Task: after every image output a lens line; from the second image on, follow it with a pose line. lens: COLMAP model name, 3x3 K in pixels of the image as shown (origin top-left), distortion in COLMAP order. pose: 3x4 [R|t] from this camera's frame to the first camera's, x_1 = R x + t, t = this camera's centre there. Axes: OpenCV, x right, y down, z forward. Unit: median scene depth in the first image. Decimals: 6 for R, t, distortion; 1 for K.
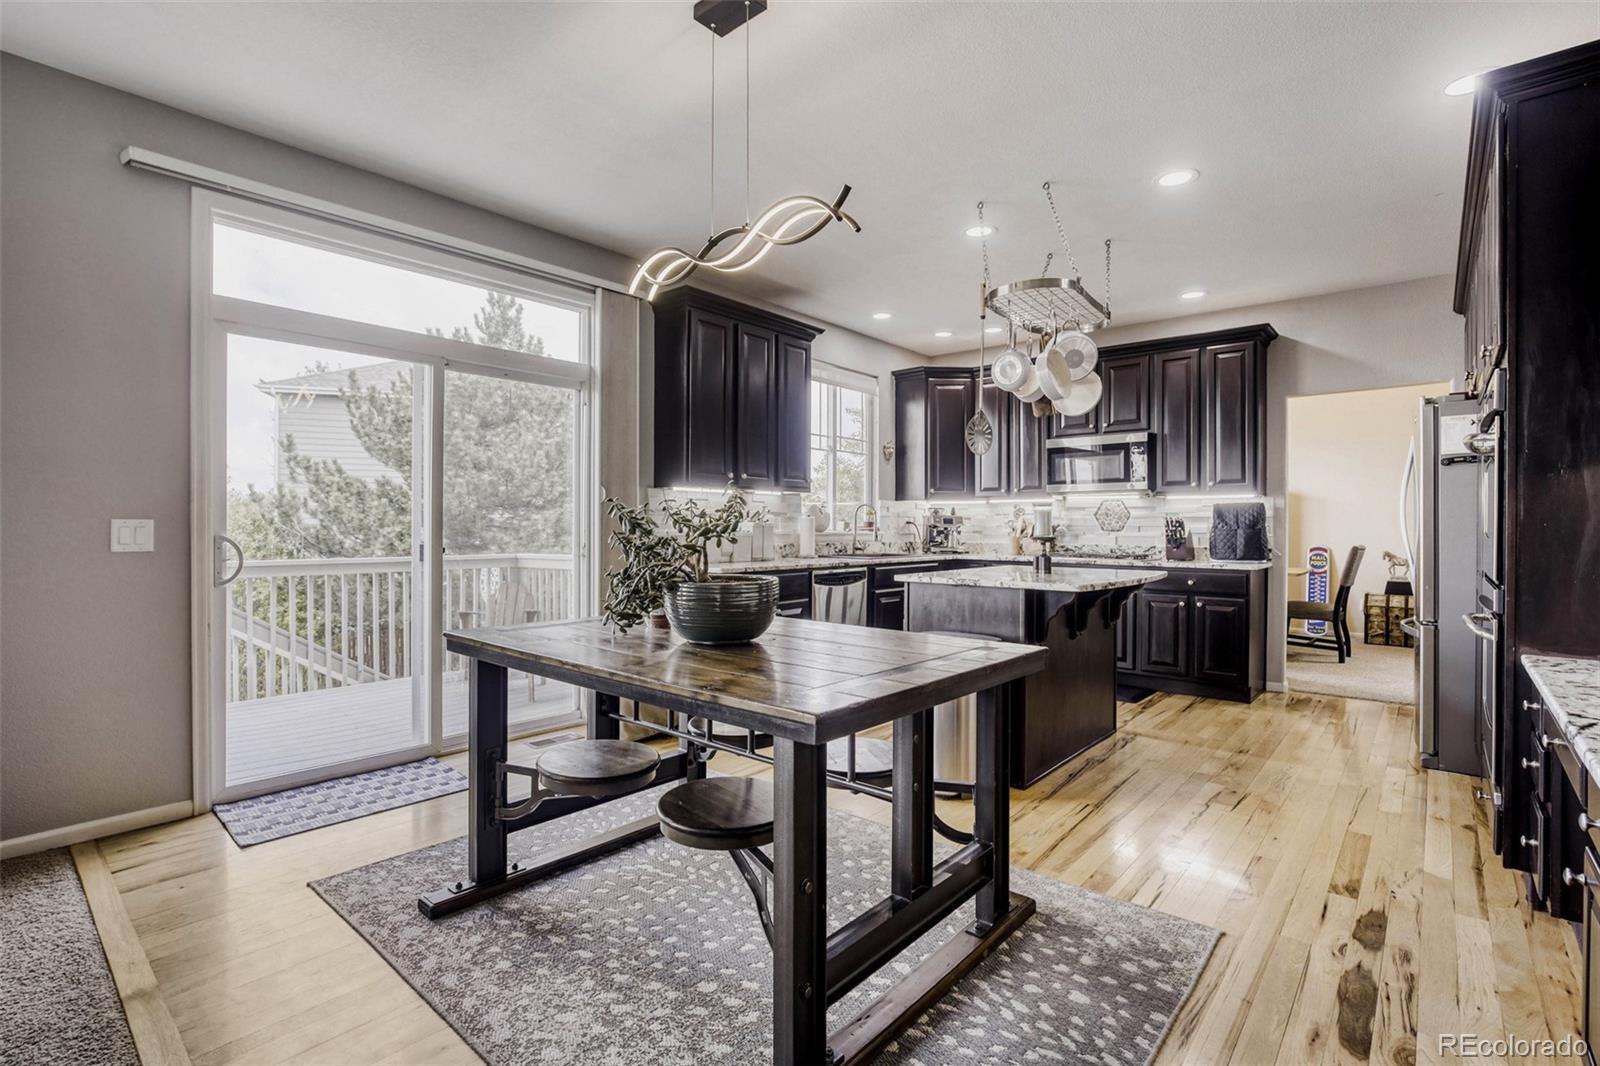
lens RADIAL K [[742.7, 0, 798.7], [0, 742.7, 525.4], [0, 0, 1]] dist [-0.002238, -0.000299]
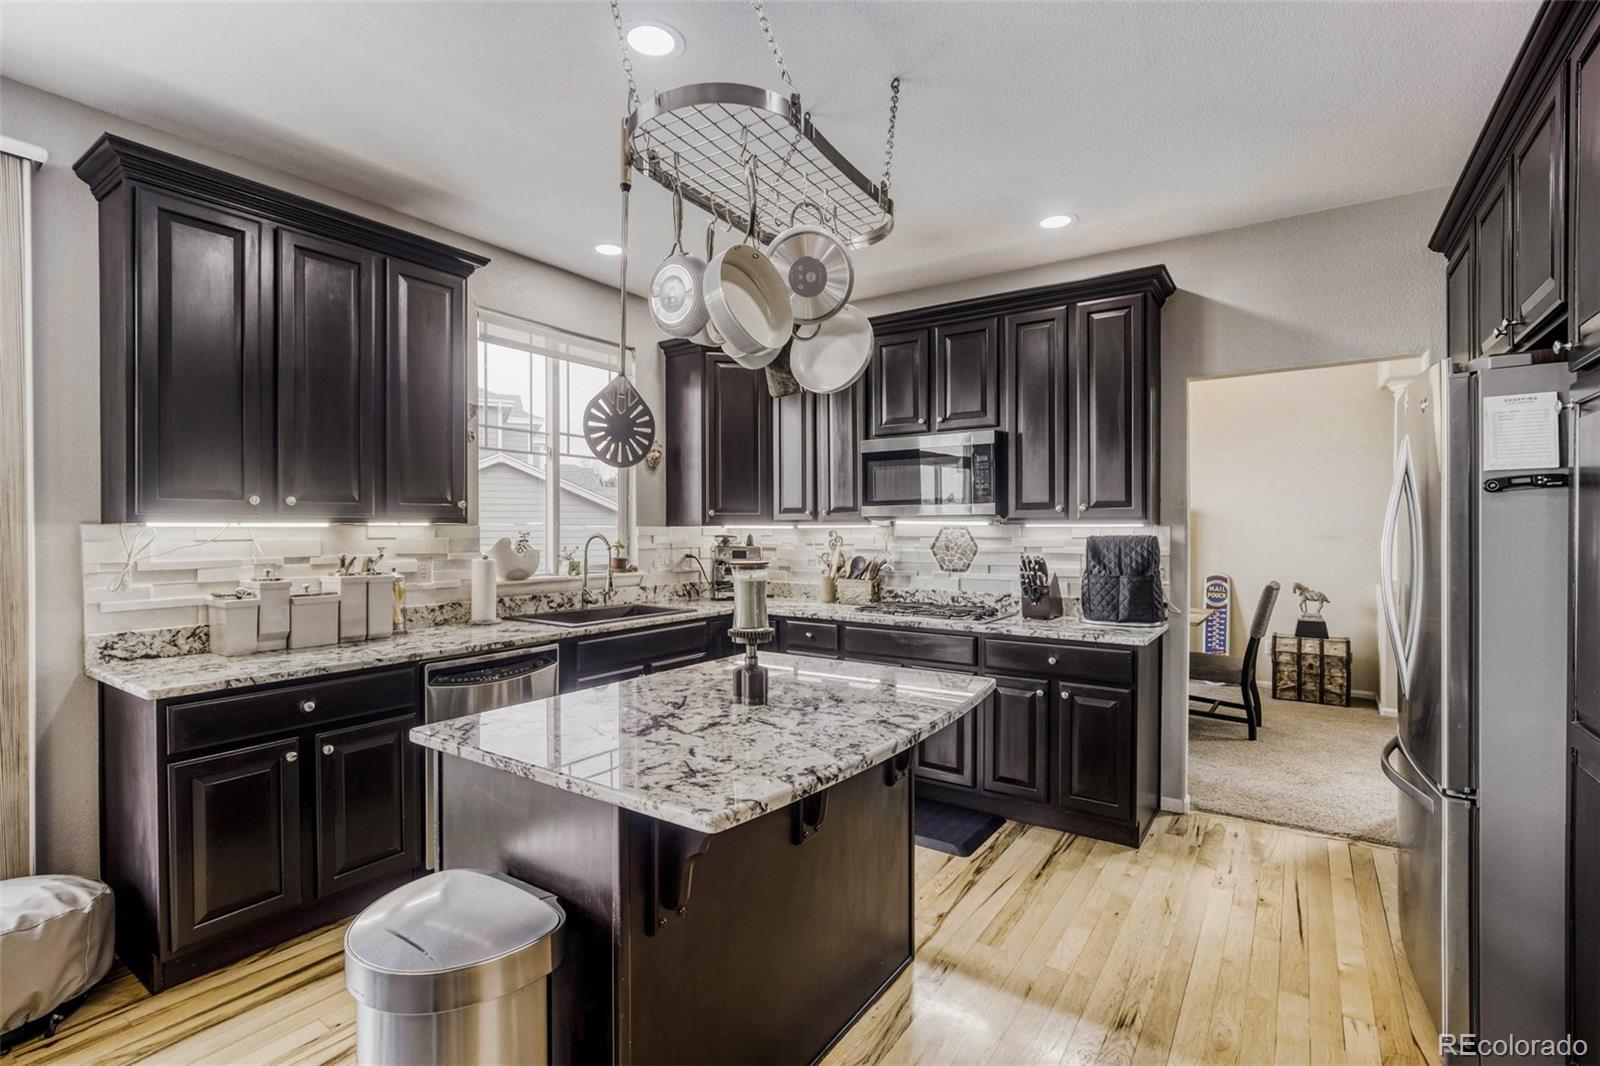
lens RADIAL K [[742.7, 0, 798.7], [0, 742.7, 536.6], [0, 0, 1]] dist [-0.002238, -0.000299]
pose [[0.993159, -0.008147, 0.116485, 0.215023], [0.006821, 0.999907, 0.011778, -0.038197], [-0.116570, -0.010903, 0.993123, 0.351949]]
